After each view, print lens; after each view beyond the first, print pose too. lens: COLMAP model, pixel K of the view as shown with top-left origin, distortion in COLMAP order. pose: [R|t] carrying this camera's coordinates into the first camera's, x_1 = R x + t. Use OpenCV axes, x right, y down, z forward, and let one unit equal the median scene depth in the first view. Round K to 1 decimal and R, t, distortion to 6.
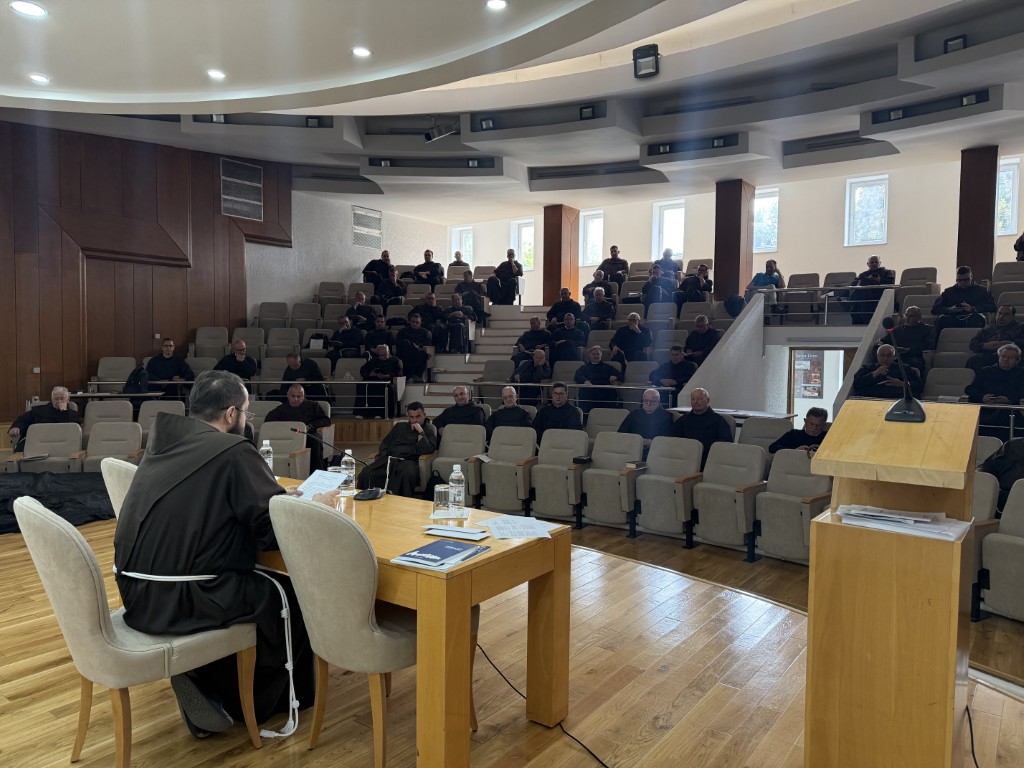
lens RADIAL K [[742.6, 0, 513.5], [0, 742.6, 386.8], [0, 0, 1]] dist [0.073141, -0.024322]
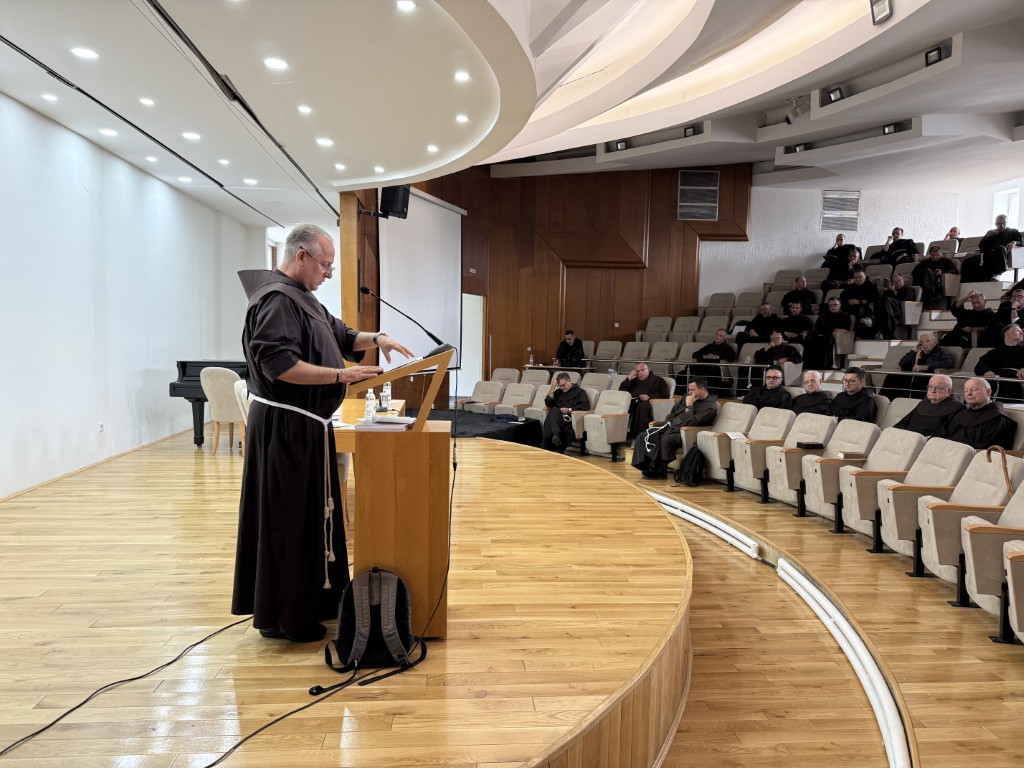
lens RADIAL K [[742.6, 0, 531.2], [0, 742.6, 390.3], [0, 0, 1]] dist [0.073141, -0.024322]
pose [[0.678141, 0.053875, -0.732955, 0.311536], [-0.042379, 0.998517, 0.034184, 0.004846], [0.733709, 0.007880, 0.679418, 0.047869]]
